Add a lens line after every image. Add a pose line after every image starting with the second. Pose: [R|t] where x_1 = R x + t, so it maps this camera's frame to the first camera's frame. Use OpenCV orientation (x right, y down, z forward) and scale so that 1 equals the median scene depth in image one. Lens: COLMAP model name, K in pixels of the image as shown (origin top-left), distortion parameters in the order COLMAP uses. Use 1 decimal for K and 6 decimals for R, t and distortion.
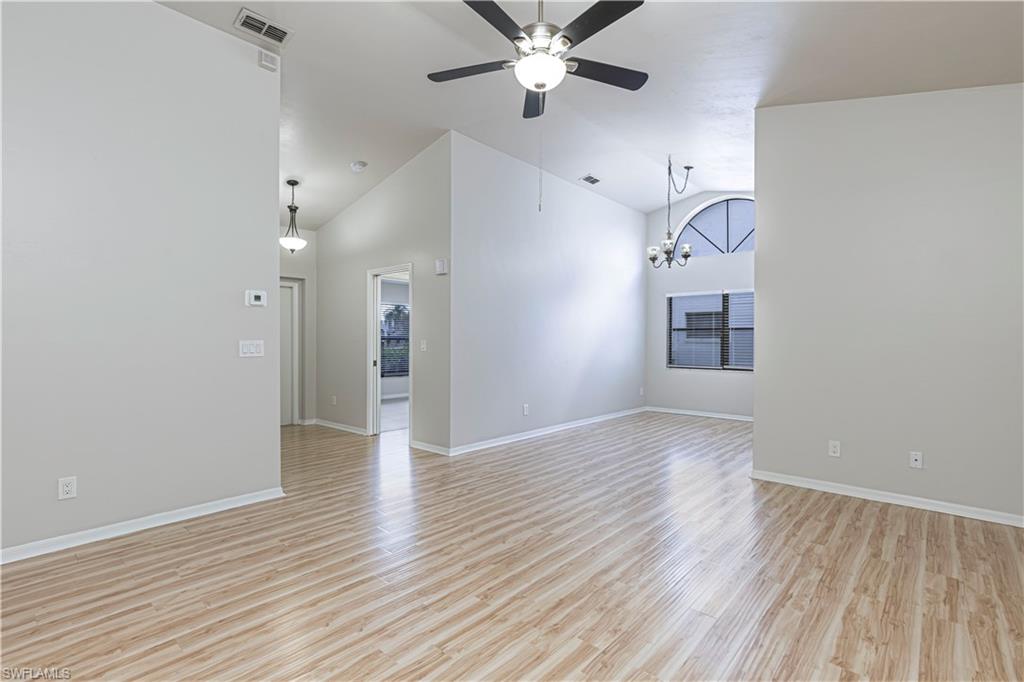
lens RADIAL K [[478.9, 0, 516.8], [0, 478.9, 341.8], [0, 0, 1]] dist [0.003643, -0.000960]
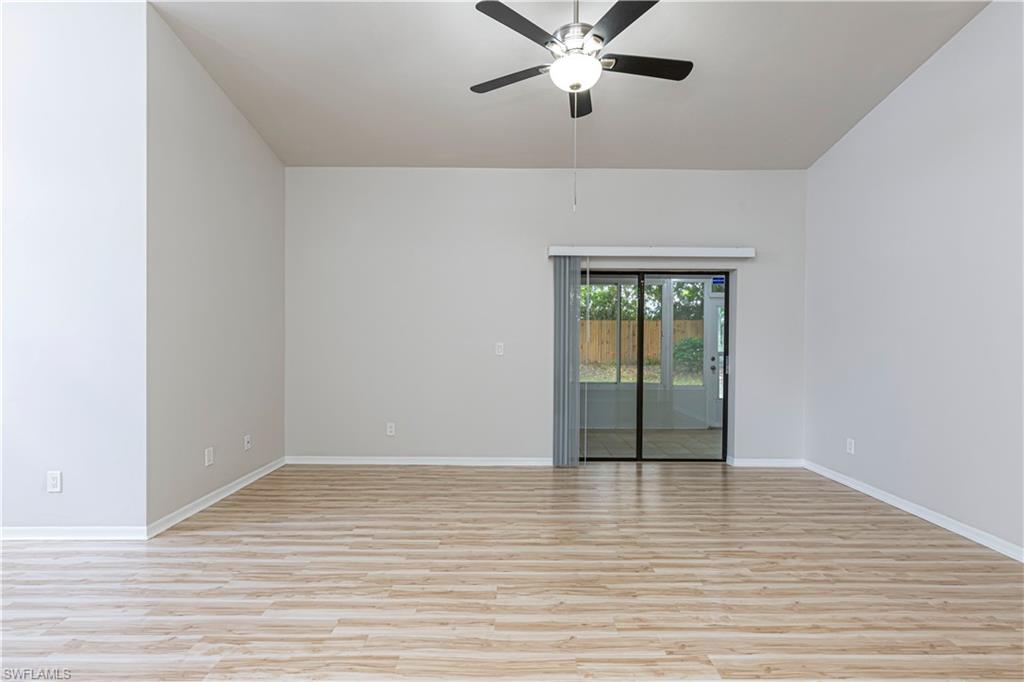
lens RADIAL K [[478.9, 0, 517.7], [0, 478.9, 343.1], [0, 0, 1]] dist [0.003643, -0.000960]
pose [[-0.671993, -0.013795, 0.740429, -0.546420], [-0.003542, 0.999875, 0.015414, -0.013914], [-0.740549, 0.007735, -0.671958, 1.565047]]
